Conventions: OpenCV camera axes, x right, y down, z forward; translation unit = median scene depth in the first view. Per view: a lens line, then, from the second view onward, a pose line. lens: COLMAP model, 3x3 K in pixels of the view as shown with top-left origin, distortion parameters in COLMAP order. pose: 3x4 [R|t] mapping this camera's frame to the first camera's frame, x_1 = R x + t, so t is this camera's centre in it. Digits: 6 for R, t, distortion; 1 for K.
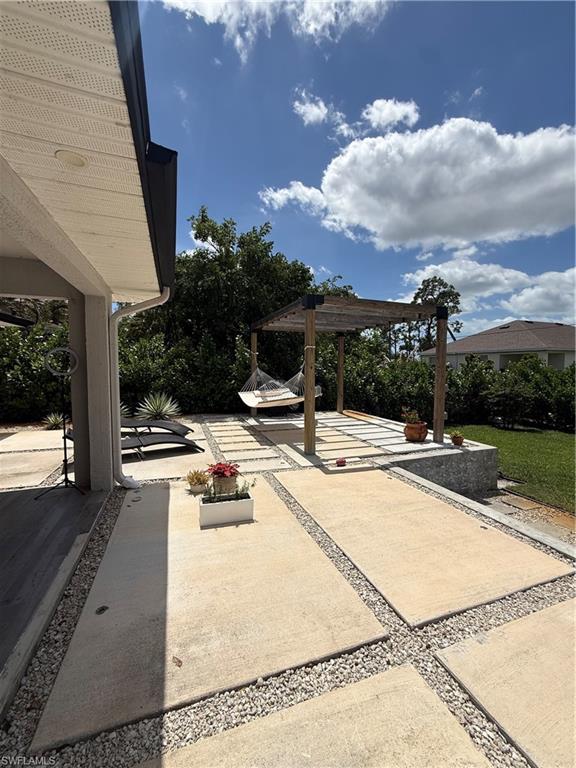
lens RADIAL K [[312.3, 0, 288.0], [0, 312.3, 384.0], [0, 0, 1]] dist [0.022616, -0.000063]
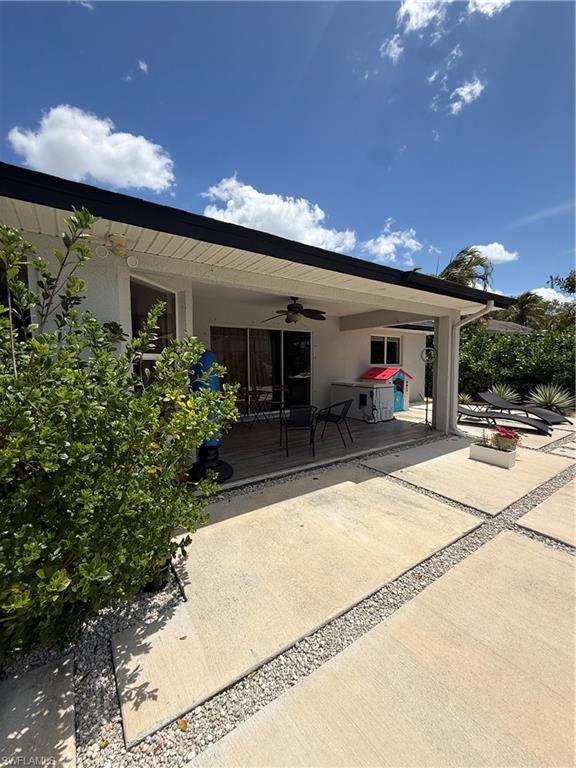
lens RADIAL K [[312.3, 0, 288.0], [0, 312.3, 384.0], [0, 0, 1]] dist [0.022616, -0.000063]
pose [[0.270797, 0.058906, -0.960833, 1.539142], [-0.045989, 0.997778, 0.048209, 0.074727], [0.961537, 0.031133, 0.272904, -0.511241]]
